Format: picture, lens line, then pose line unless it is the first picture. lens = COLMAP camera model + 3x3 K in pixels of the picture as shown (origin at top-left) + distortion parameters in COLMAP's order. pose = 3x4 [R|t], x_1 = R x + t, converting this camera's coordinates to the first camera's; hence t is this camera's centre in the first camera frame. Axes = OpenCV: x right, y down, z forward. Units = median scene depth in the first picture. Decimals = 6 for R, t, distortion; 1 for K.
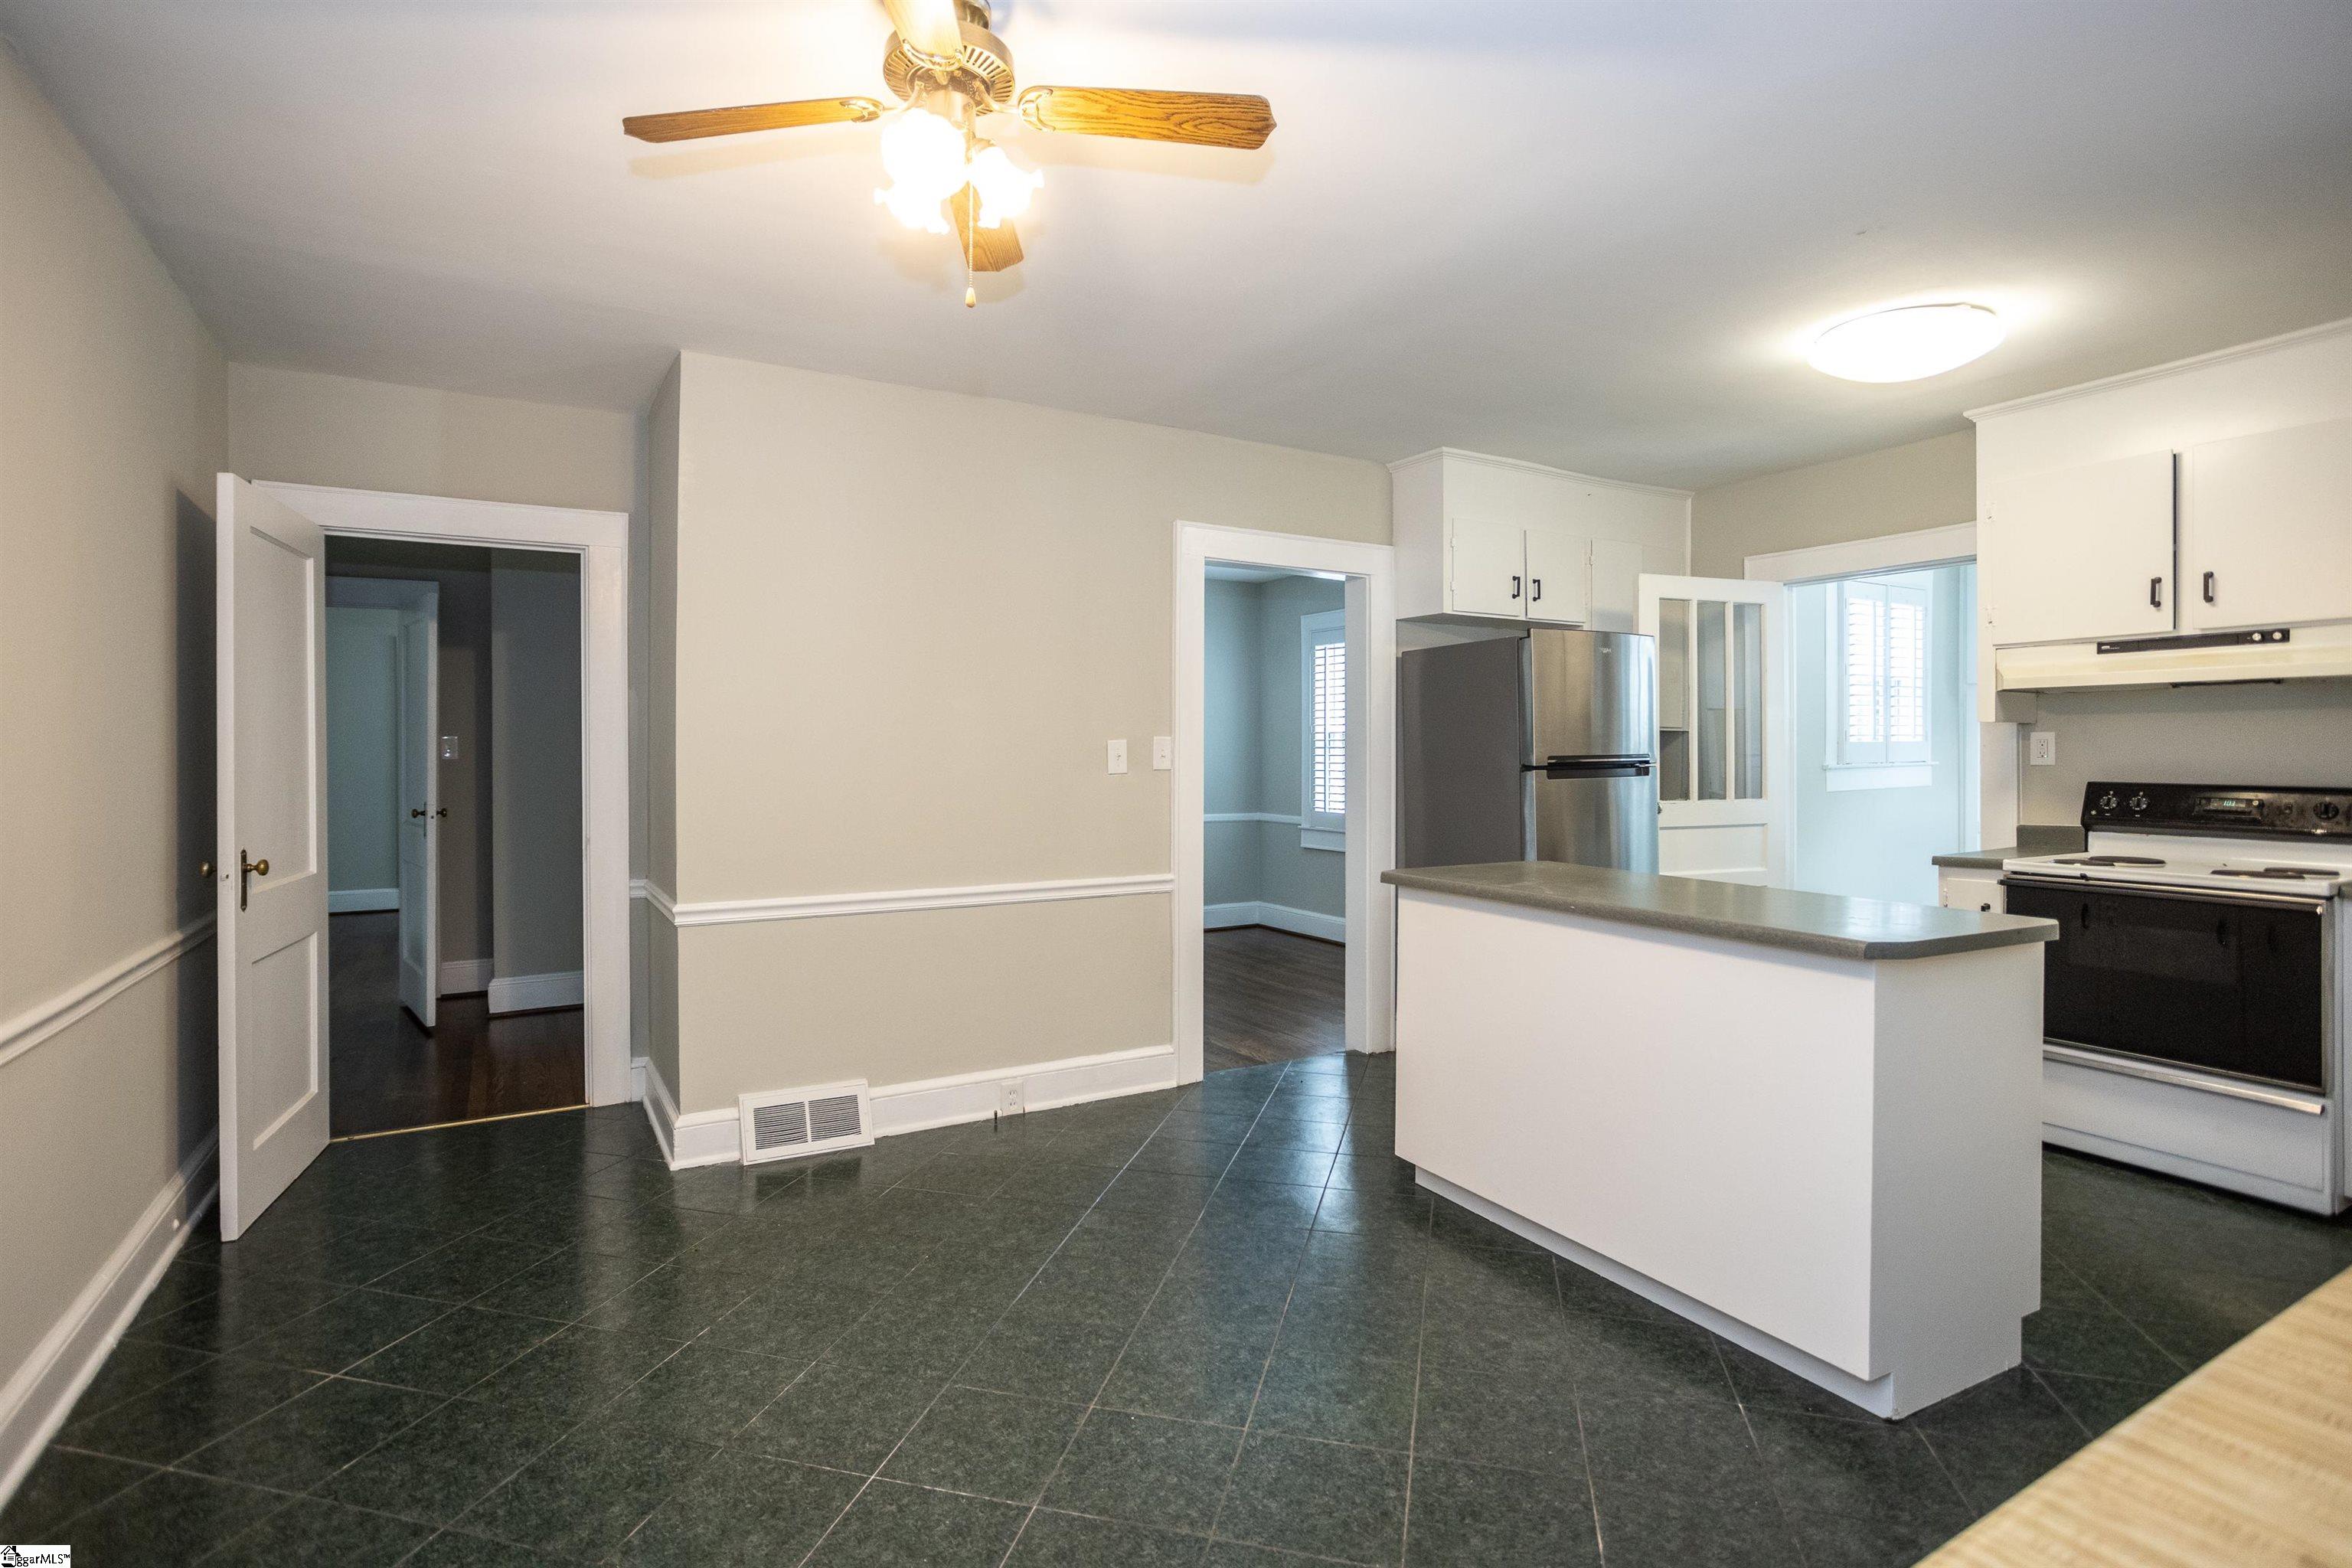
lens RADIAL K [[1174.4, 0, 1201.5], [0, 1174.4, 761.1], [0, 0, 1]] dist [-0.011839, 0.006177]
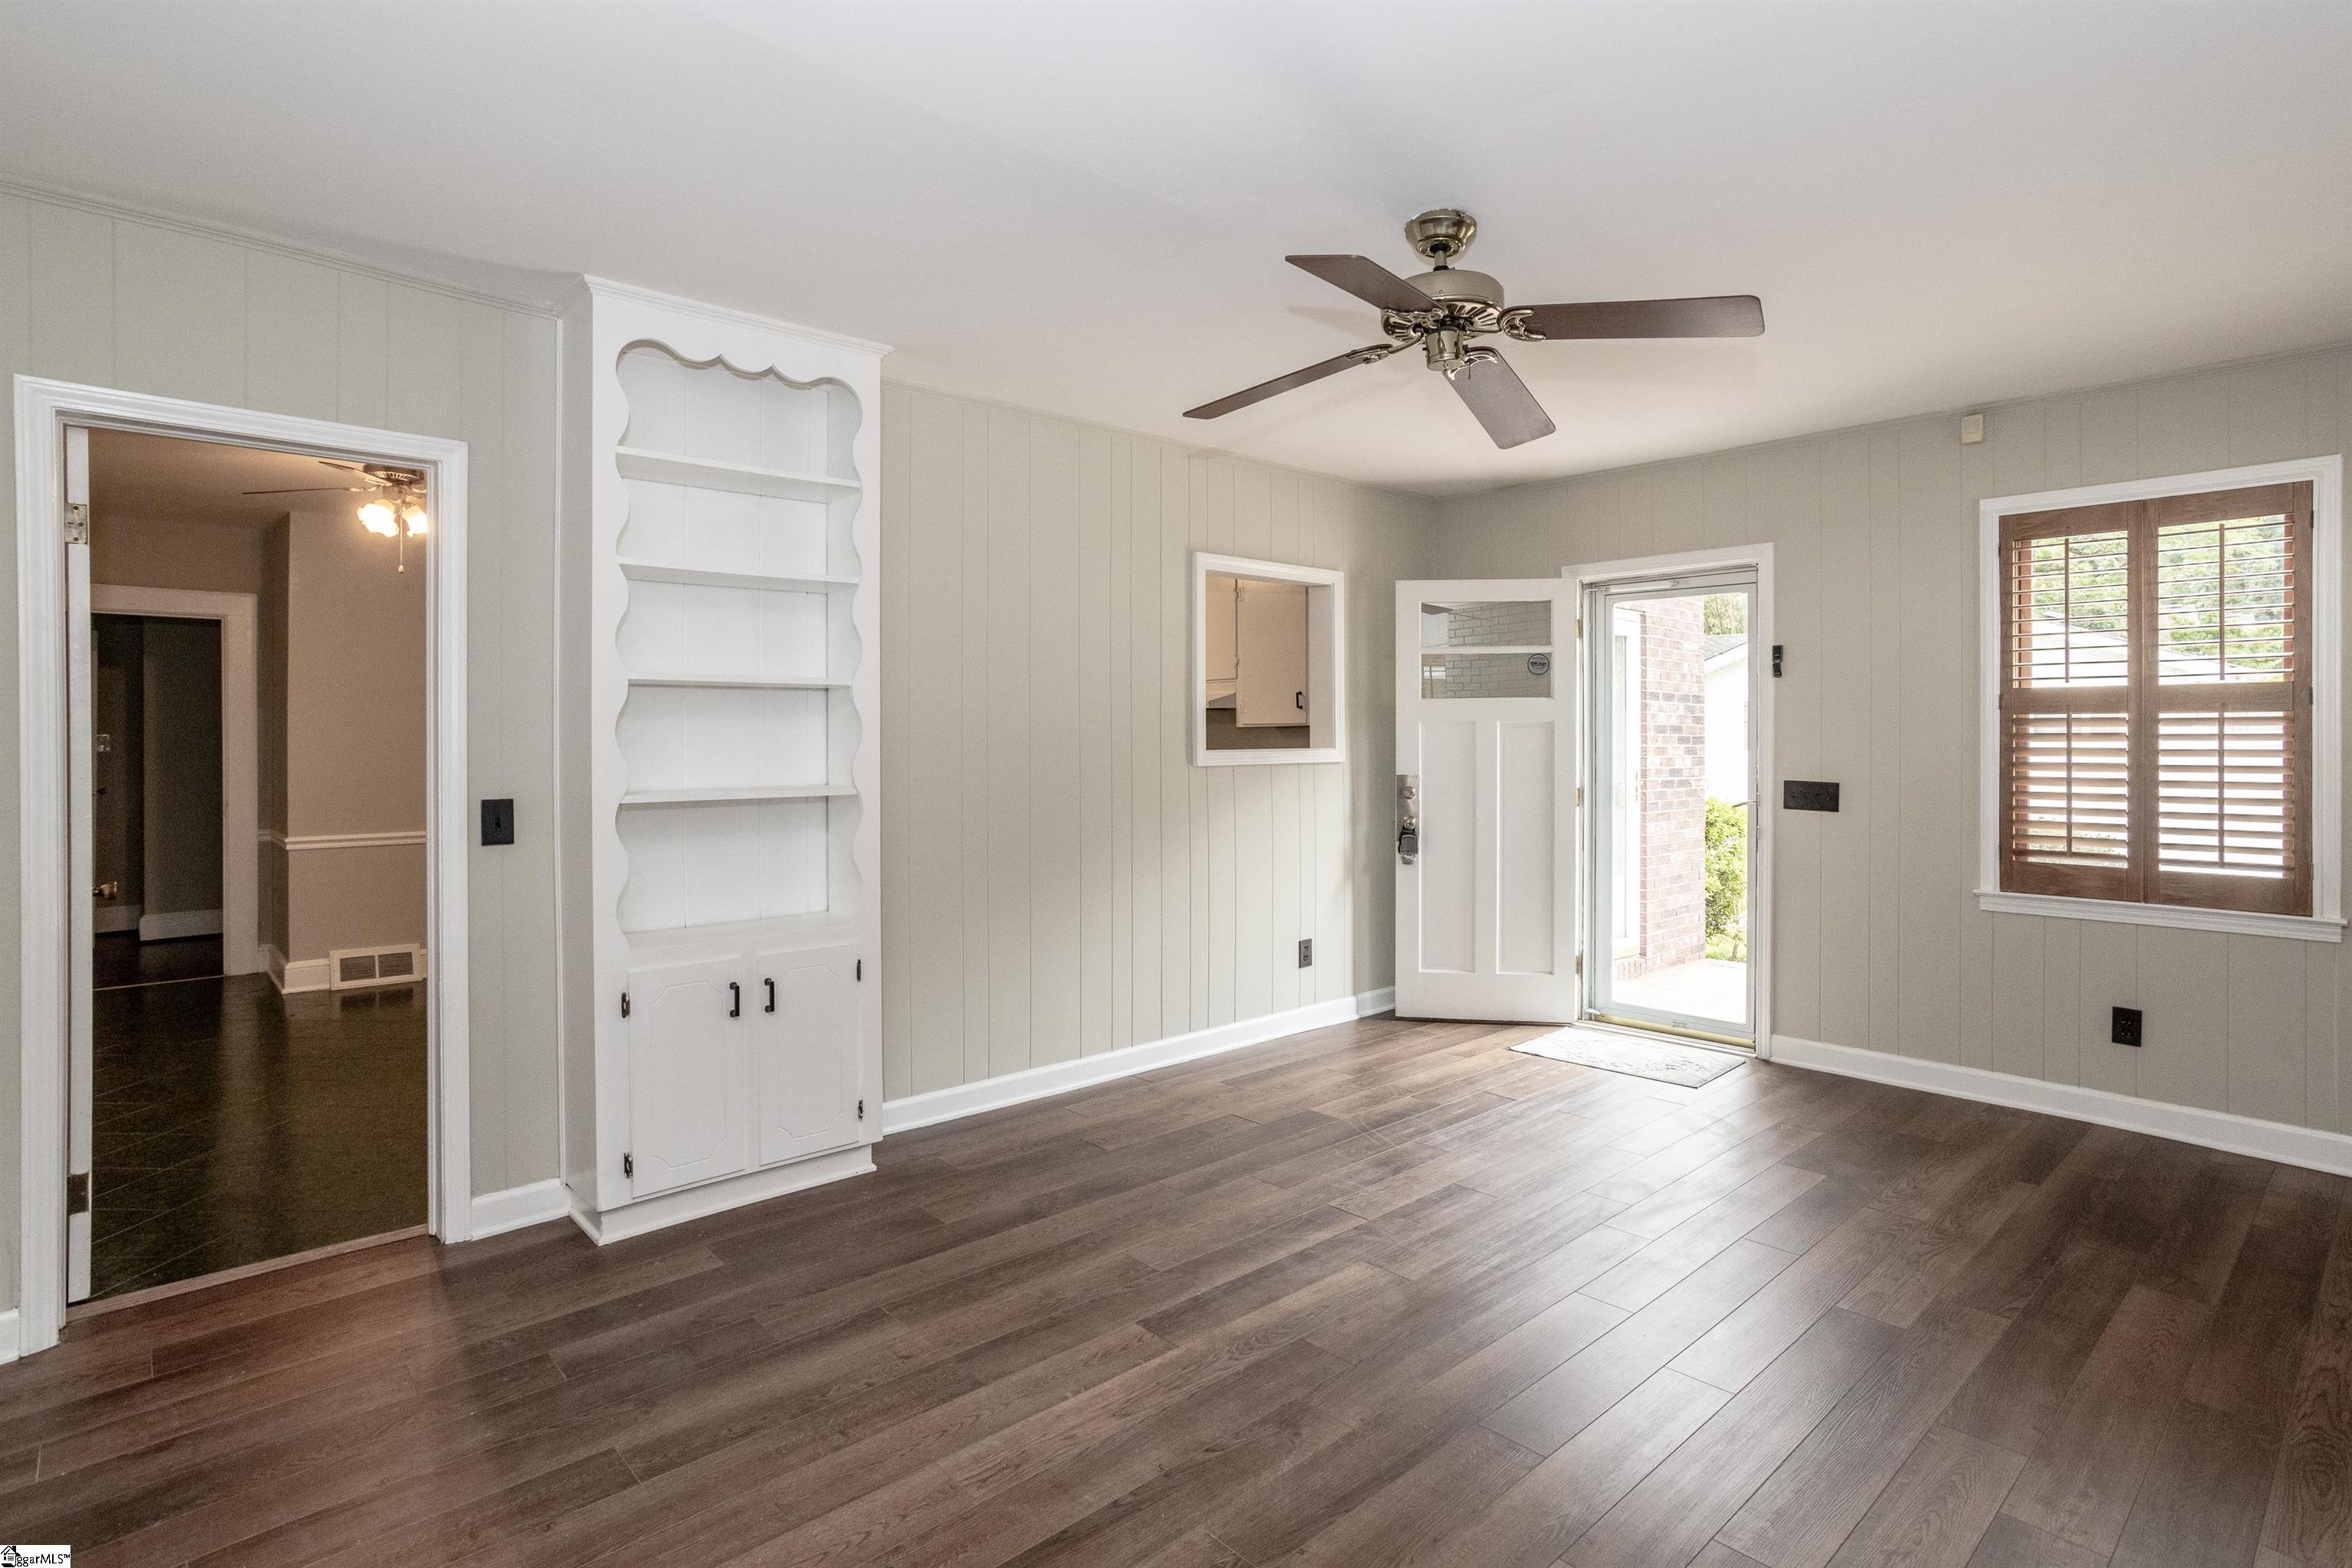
lens RADIAL K [[1174.4, 0, 1162.1], [0, 1174.4, 740.0], [0, 0, 1]] dist [-0.011839, 0.006177]
pose [[0.980448, -0.006017, 0.196684, 0.395102], [0.007061, 0.999964, -0.004608, -0.000448], [-0.196649, 0.005906, 0.980456, -0.776934]]
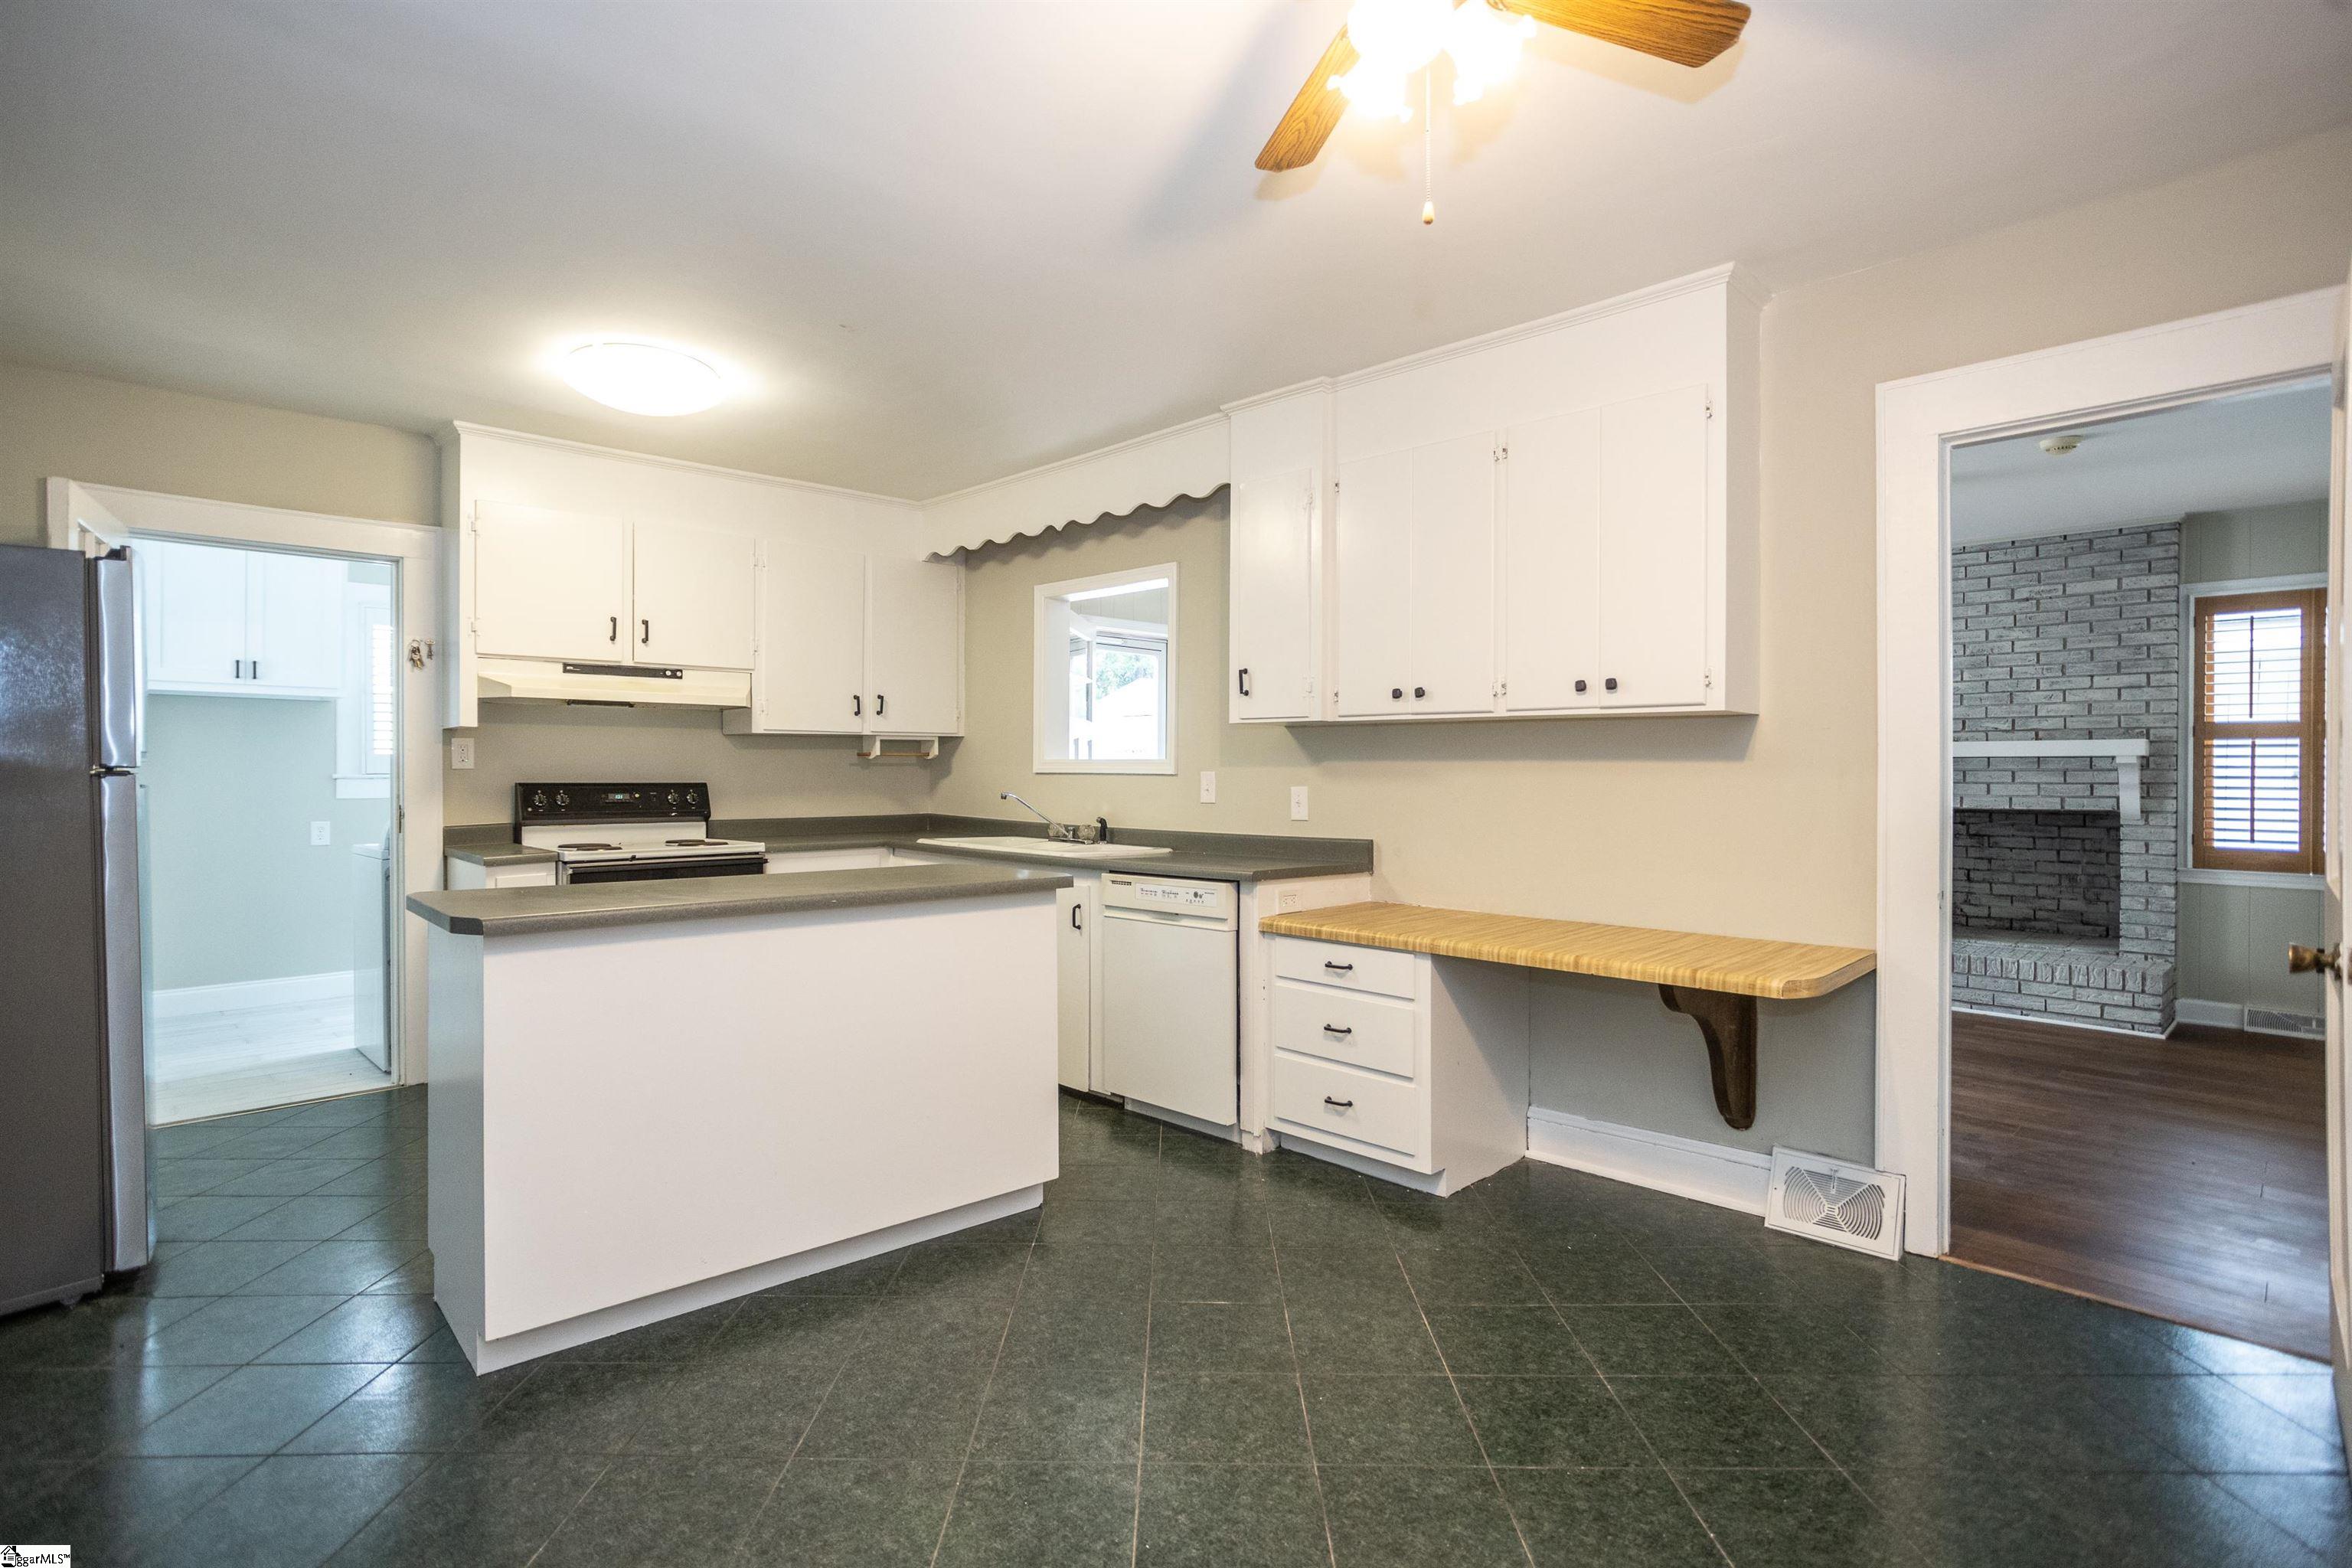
lens RADIAL K [[1174.4, 0, 1121.5], [0, 1174.4, 778.8], [0, 0, 1]] dist [-0.011839, 0.006177]
pose [[-0.223186, -0.005494, 0.974760, -0.532624], [0.006552, 0.999953, 0.007136, 0.010894], [-0.974754, 0.007979, -0.223140, 0.748866]]
